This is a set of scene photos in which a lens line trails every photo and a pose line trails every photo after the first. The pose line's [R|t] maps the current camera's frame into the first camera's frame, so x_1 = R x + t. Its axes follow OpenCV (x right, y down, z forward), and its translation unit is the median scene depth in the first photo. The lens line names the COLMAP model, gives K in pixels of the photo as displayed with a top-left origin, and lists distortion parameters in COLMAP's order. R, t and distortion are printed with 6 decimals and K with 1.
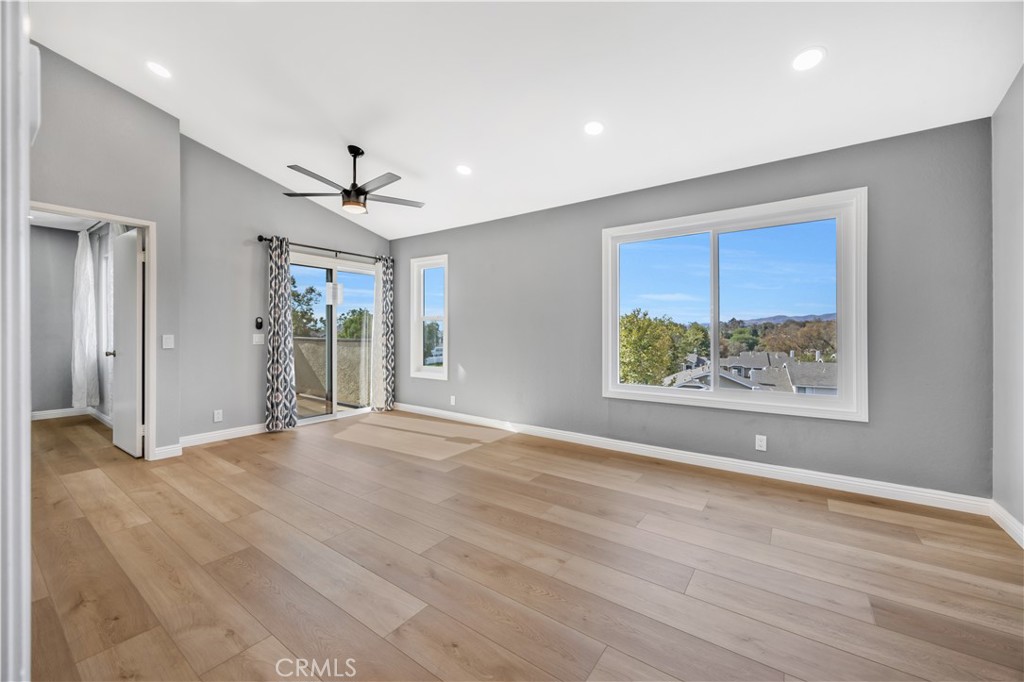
lens RADIAL K [[400.0, 0, 514.9], [0, 400.0, 332.7], [0, 0, 1]] dist [0.002791, 0.000125]
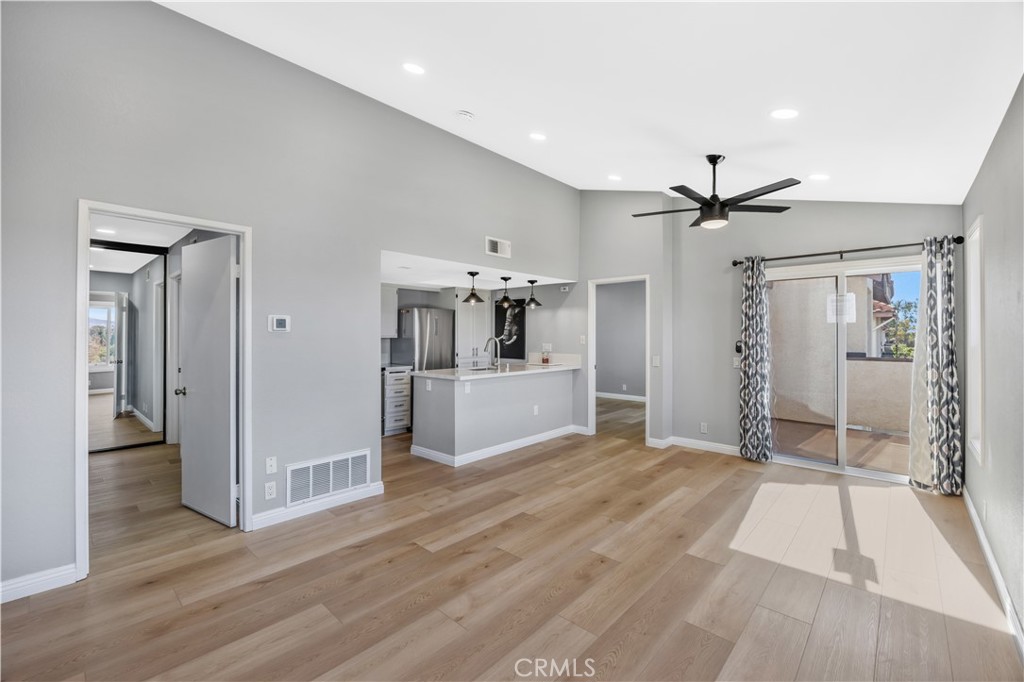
lens RADIAL K [[426.2, 0, 503.1], [0, 426.2, 334.8], [0, 0, 1]] dist [-0.004741, -0.000105]
pose [[-0.130259, -0.005150, -0.991467, 0.501463], [-0.006420, 0.999970, -0.004351, -0.045686], [0.991459, 0.005798, -0.130288, 0.557481]]
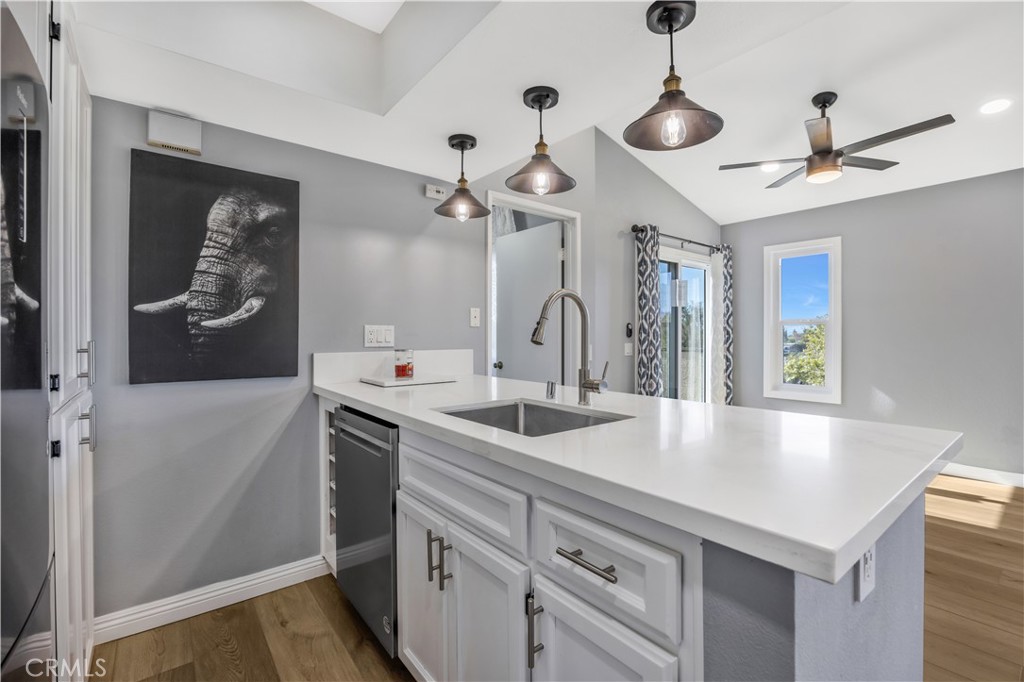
lens RADIAL K [[445.2, 0, 506.8], [0, 445.2, 338.2], [0, 0, 1]] dist [-0.017899, 0.000019]
pose [[0.960411, -0.002559, -0.278577, -0.630170], [0.002579, 0.999997, -0.000296, -0.007346], [0.278577, -0.000434, 0.960414, 0.039397]]
